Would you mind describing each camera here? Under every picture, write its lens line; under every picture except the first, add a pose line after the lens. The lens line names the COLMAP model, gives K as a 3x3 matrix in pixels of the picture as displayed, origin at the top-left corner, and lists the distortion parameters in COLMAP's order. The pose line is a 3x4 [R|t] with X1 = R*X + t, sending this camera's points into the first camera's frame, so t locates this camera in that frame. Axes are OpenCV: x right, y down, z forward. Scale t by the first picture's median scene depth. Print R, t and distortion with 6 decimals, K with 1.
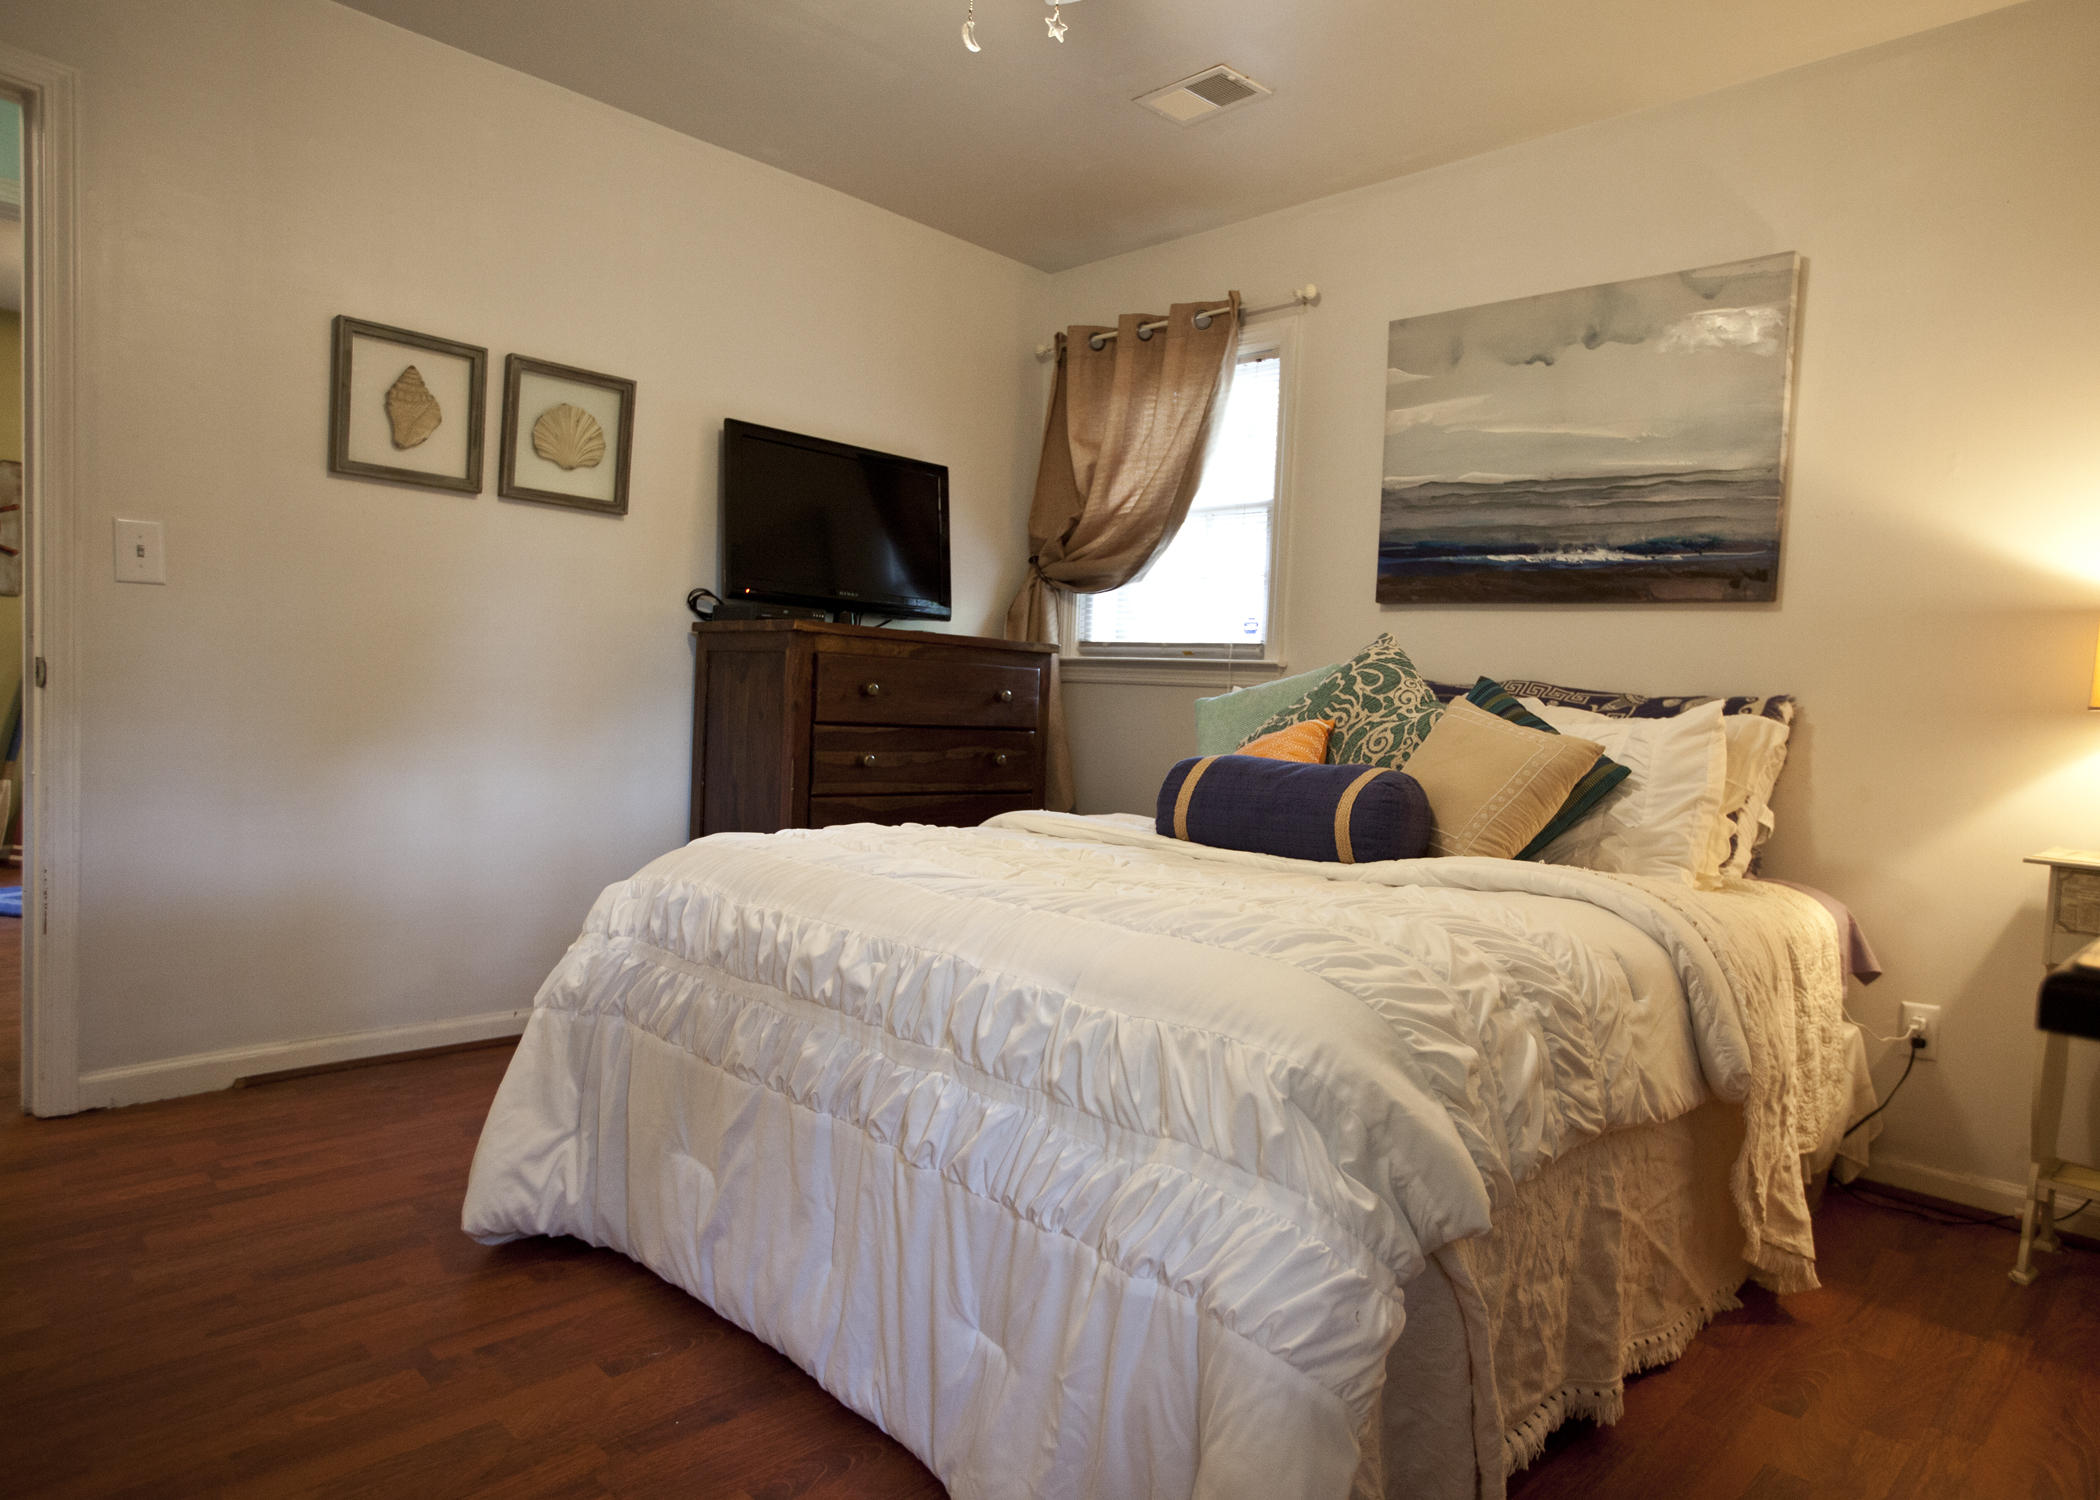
lens RADIAL K [[1270.4, 0, 1050.0], [0, 1270.4, 750.0], [0, 0, 1]] dist [-0.001231, -0.000068]
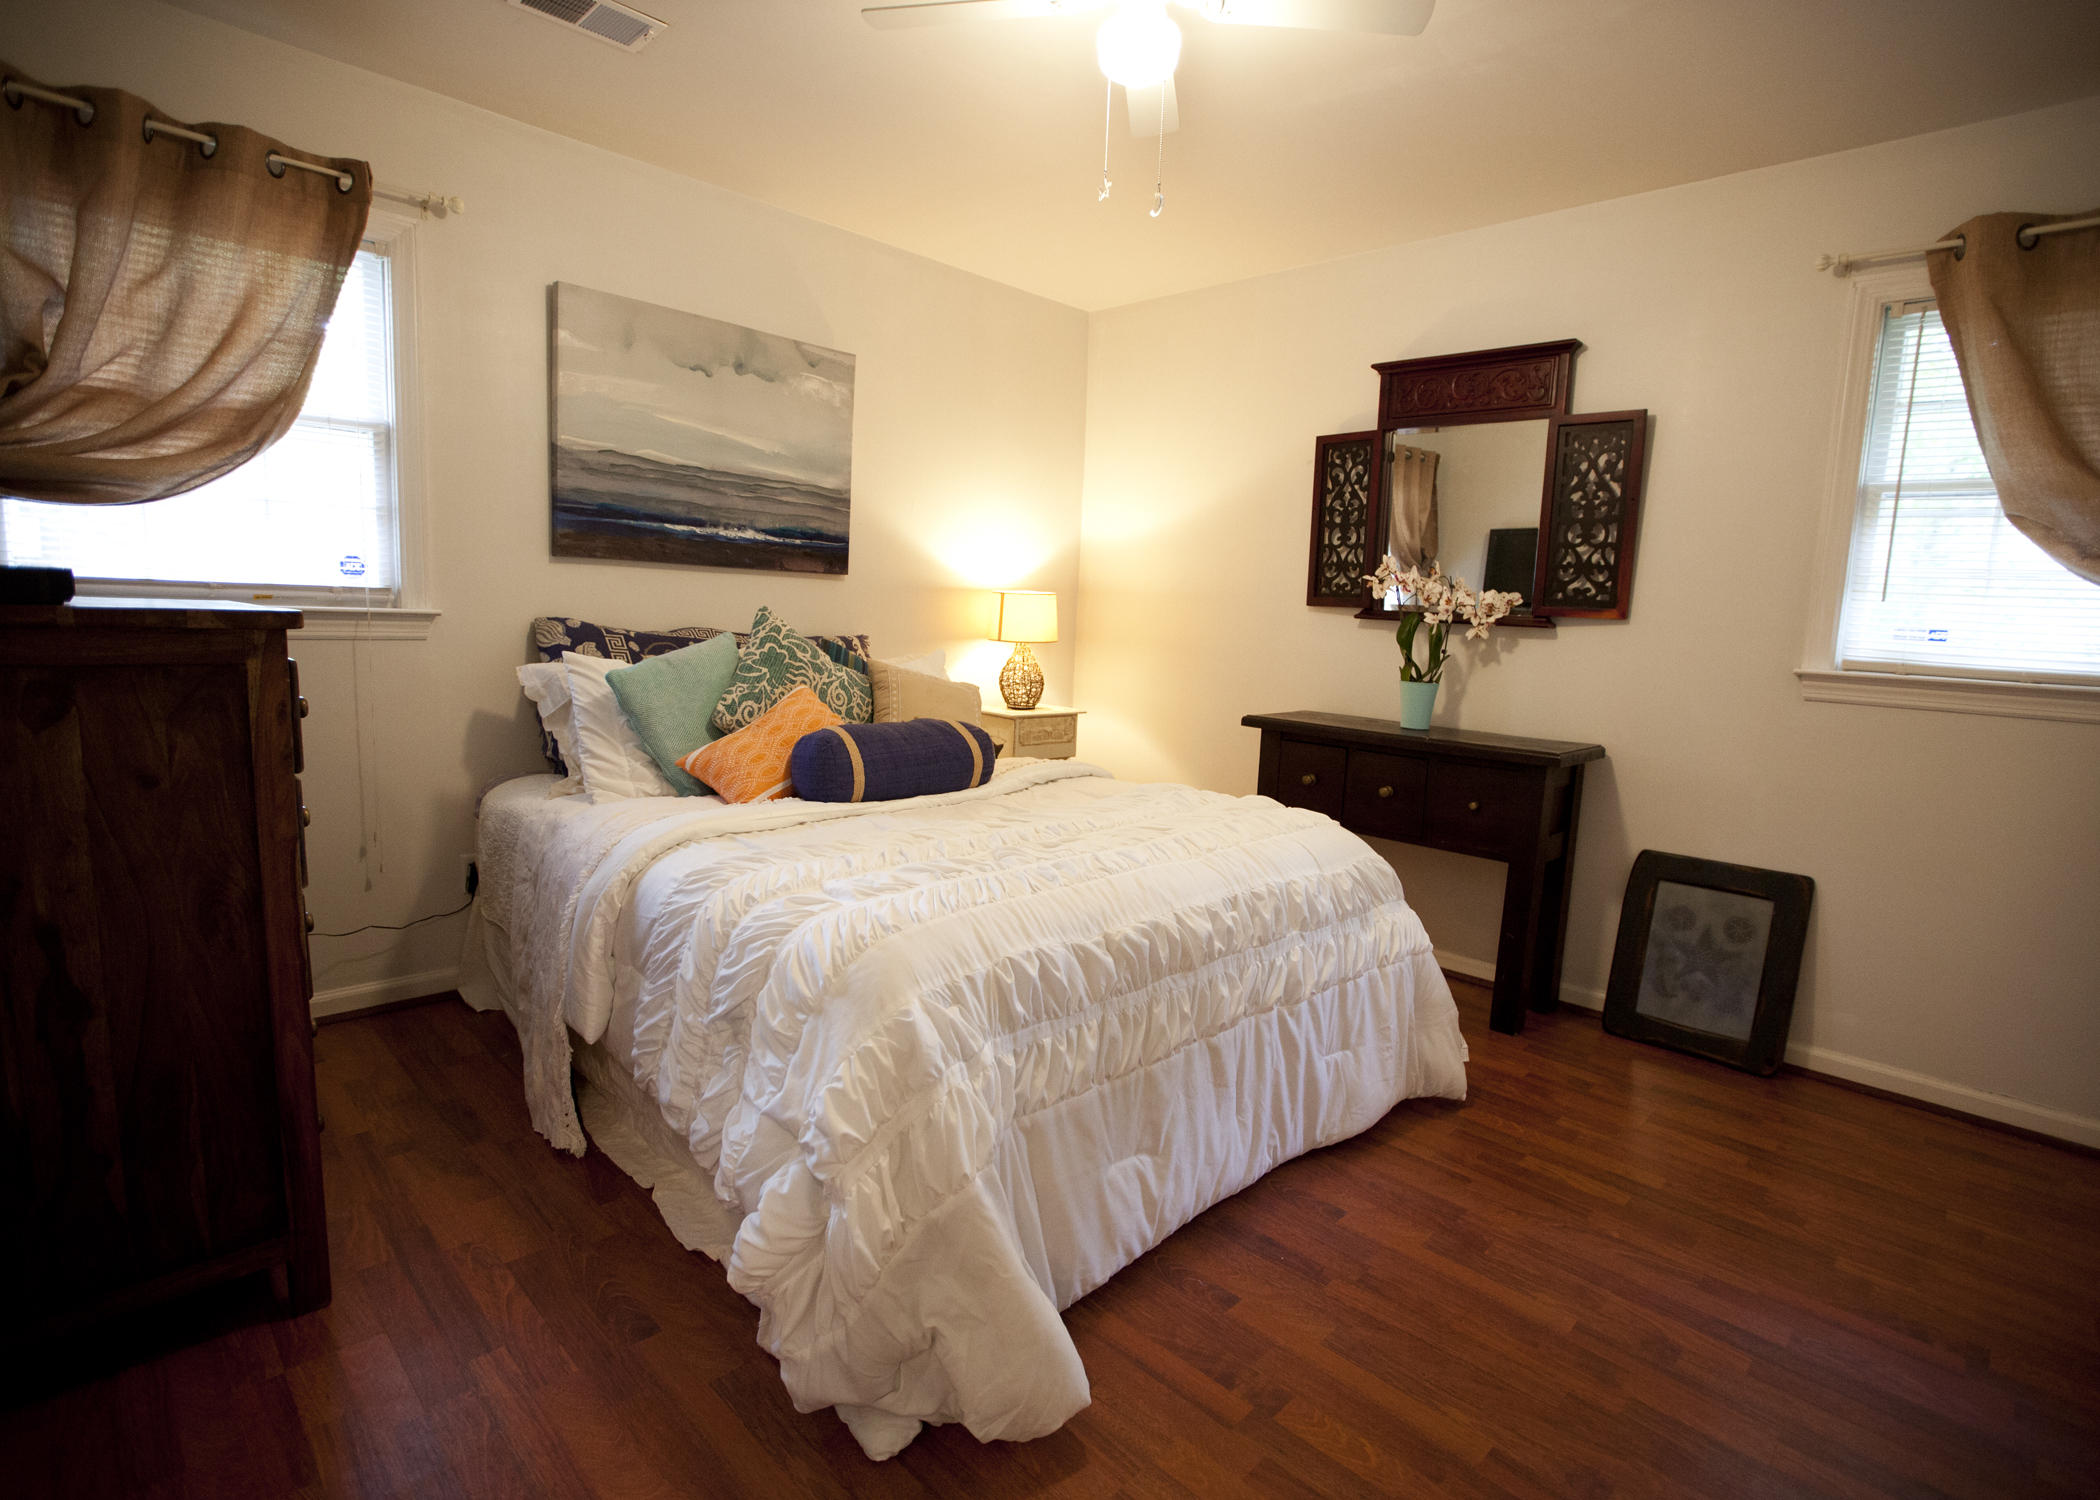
lens RADIAL K [[1067.7, 0, 1050.0], [0, 1067.7, 750.0], [0, 0, 1]] dist [-0.011665, 0.000267]
pose [[-0.018788, -0.191767, 0.981261, -0.718614], [0.002157, 0.981424, 0.191840, -0.140175], [-0.999821, 0.005721, -0.018025, 0.676517]]
